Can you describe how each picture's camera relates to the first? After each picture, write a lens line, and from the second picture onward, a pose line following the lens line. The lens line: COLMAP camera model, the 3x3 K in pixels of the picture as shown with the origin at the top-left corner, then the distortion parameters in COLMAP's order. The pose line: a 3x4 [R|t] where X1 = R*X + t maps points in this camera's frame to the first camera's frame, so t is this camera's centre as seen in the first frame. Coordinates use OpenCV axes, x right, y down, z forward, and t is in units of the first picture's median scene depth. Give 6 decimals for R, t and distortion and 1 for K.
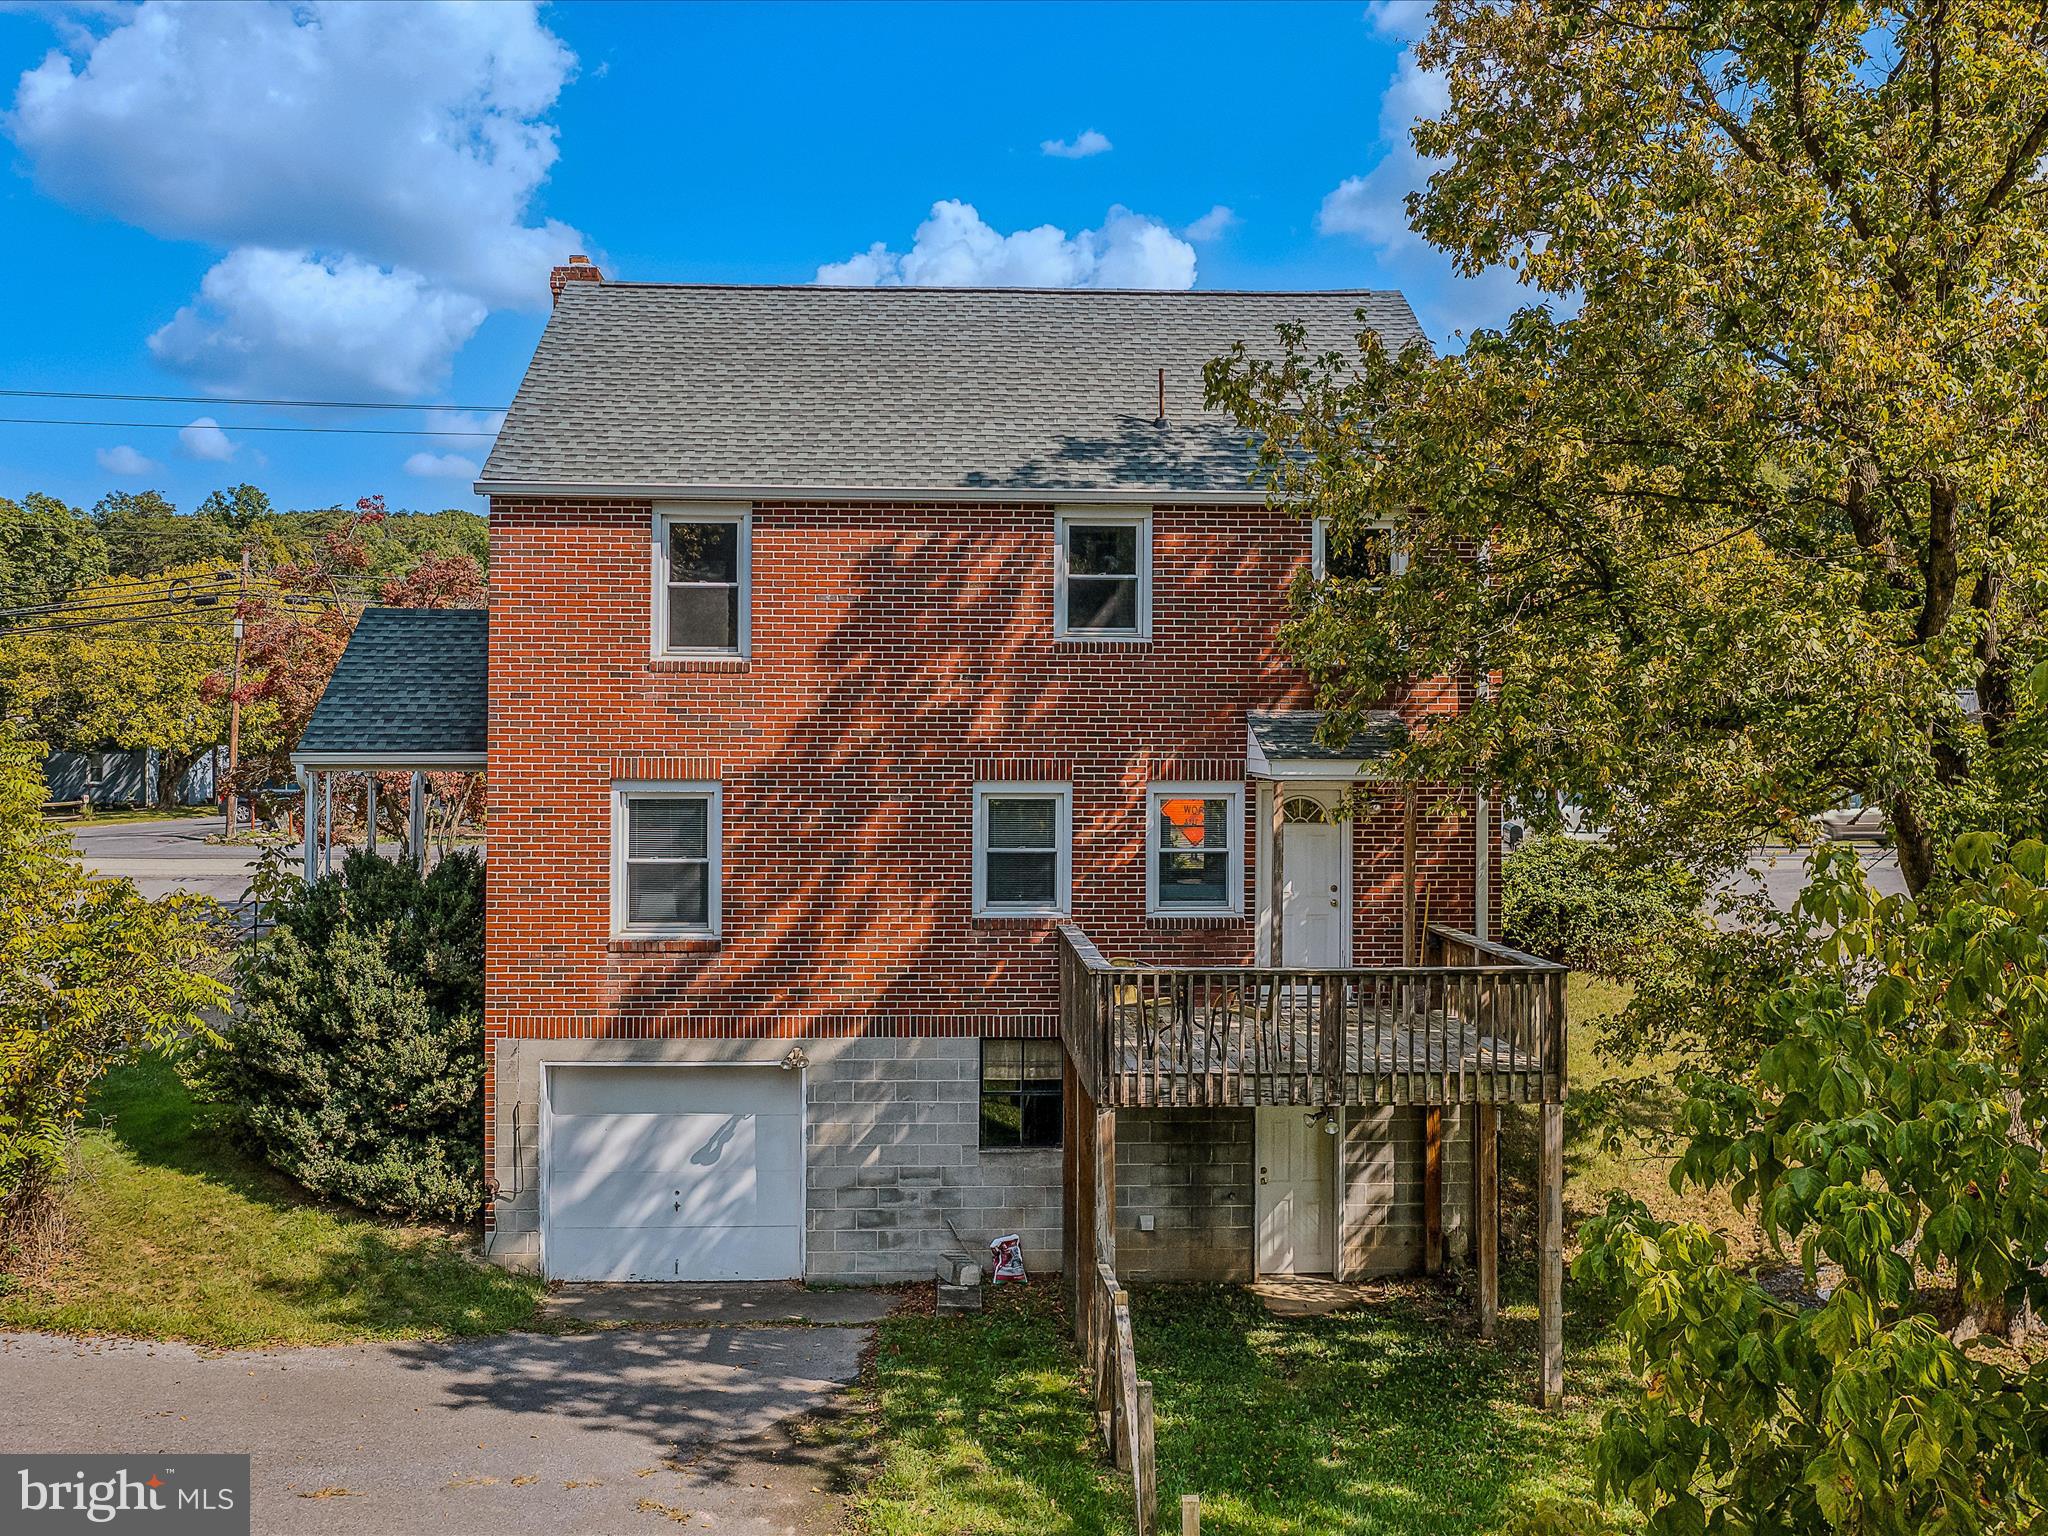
lens RADIAL K [[1886.0, 0, 1024.0], [0, 1886.0, 768.0], [0, 0, 1]] dist [-0.029891, -0.001974]
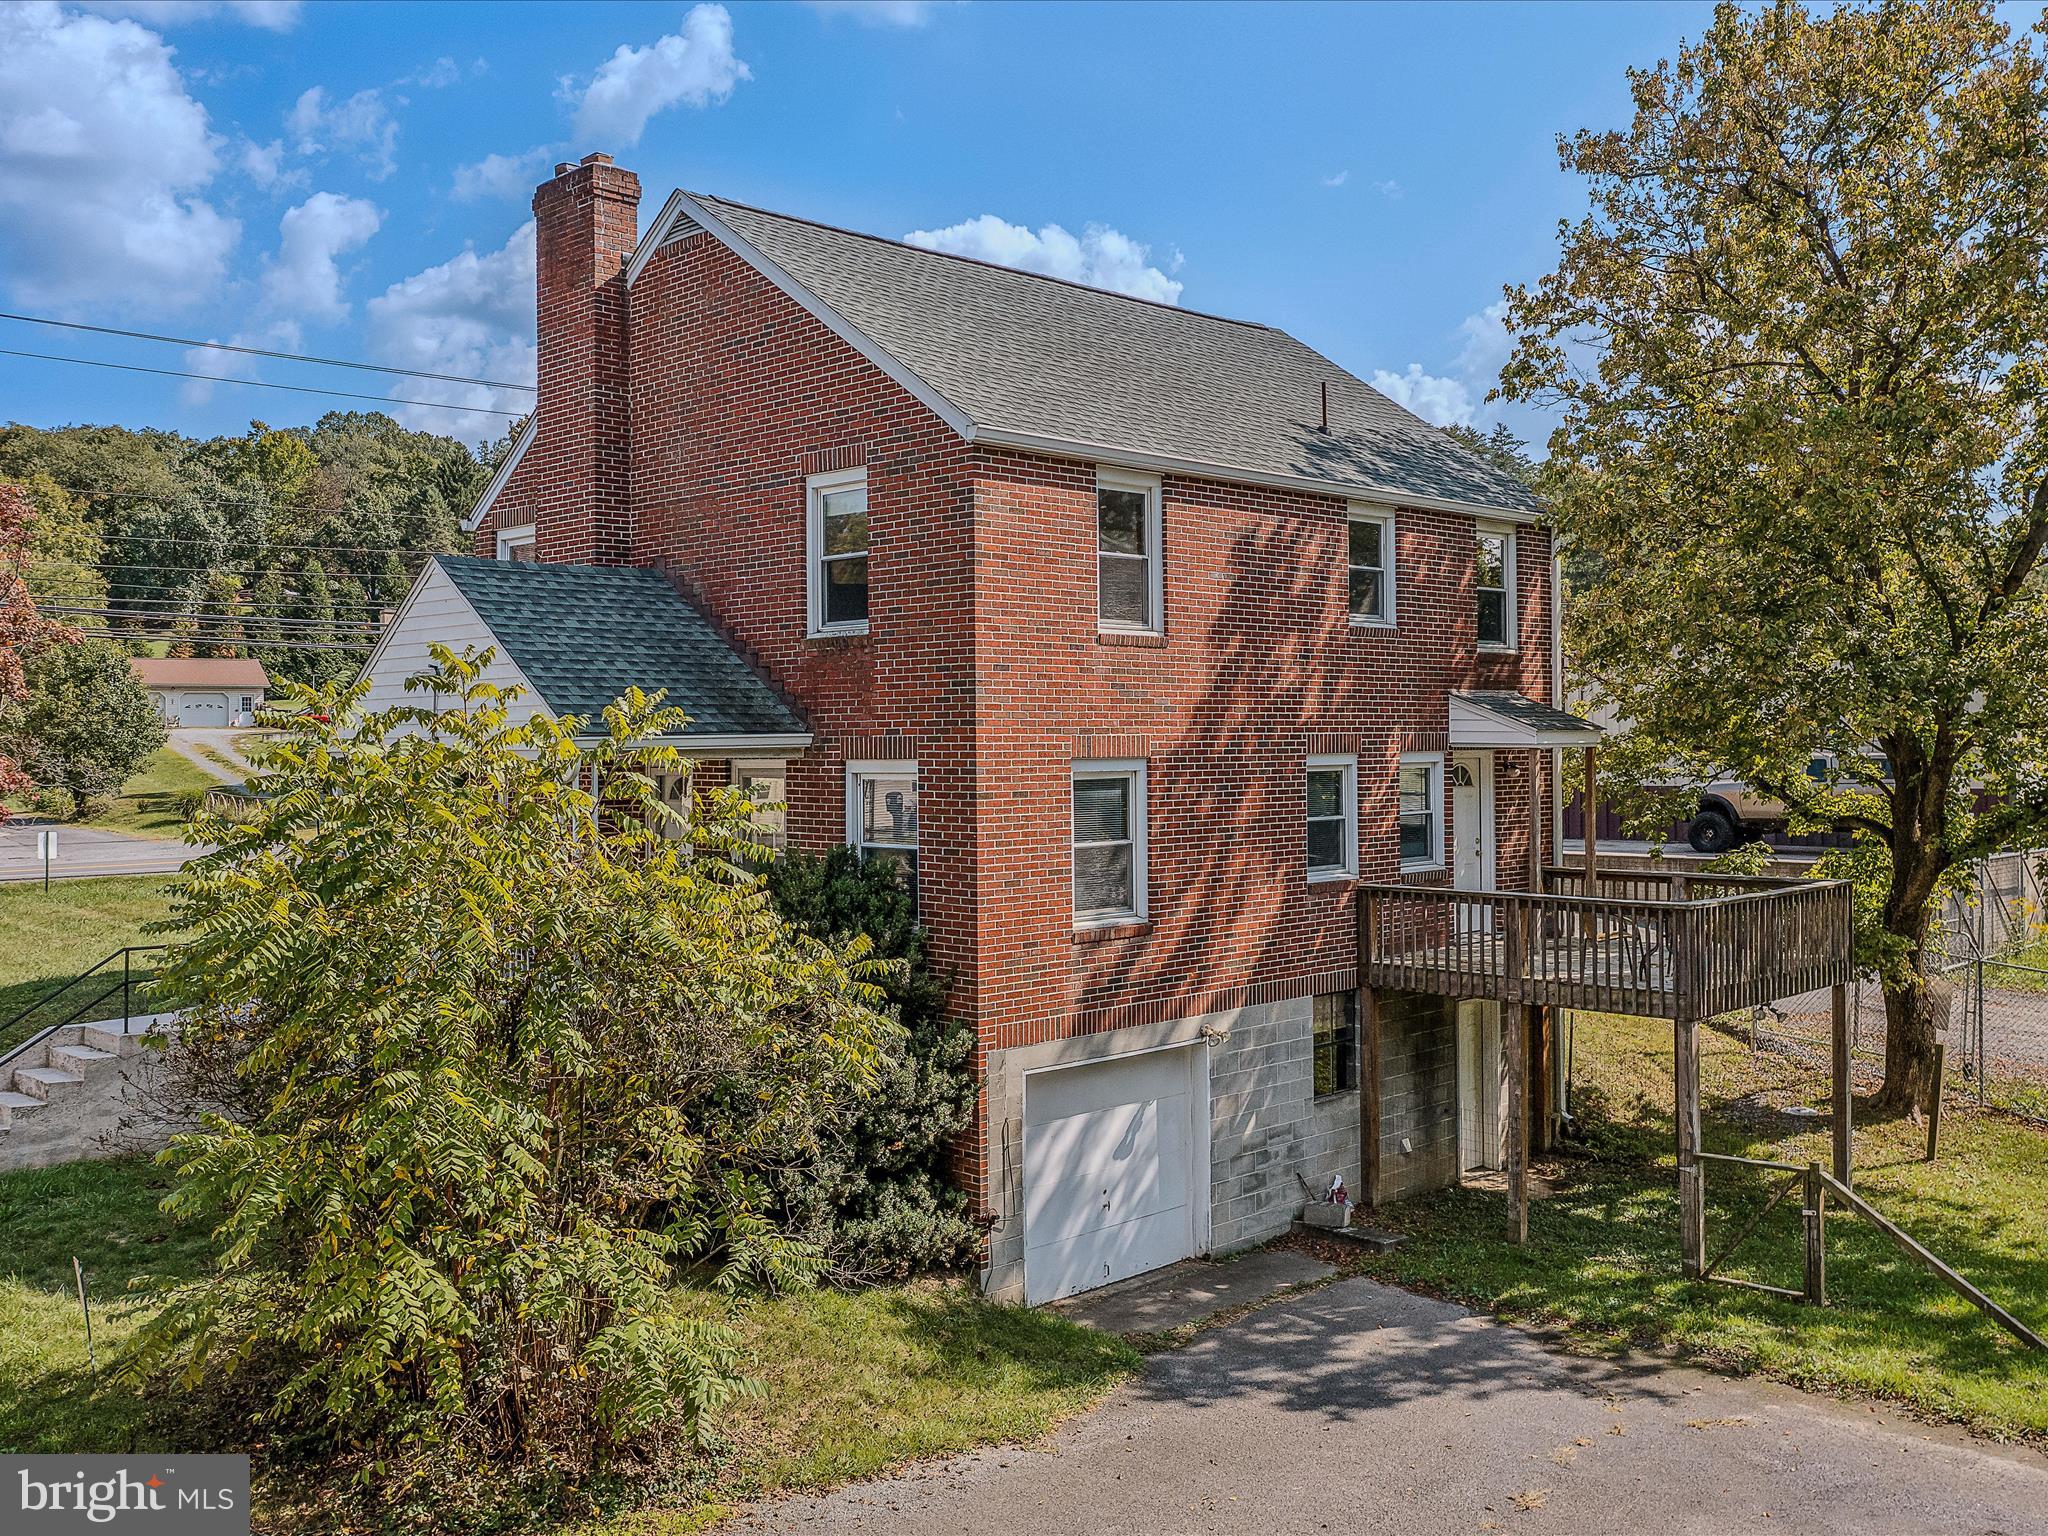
lens RADIAL K [[1815.2, 0, 1028.4], [0, 1815.2, 755.0], [0, 0, 1]] dist [-0.021315, -0.013291]
pose [[0.754635, -0.016266, 0.655943, -0.822773], [0.016751, 0.999844, 0.005524, -0.001282], [-0.655930, 0.006819, 0.754791, 0.335329]]
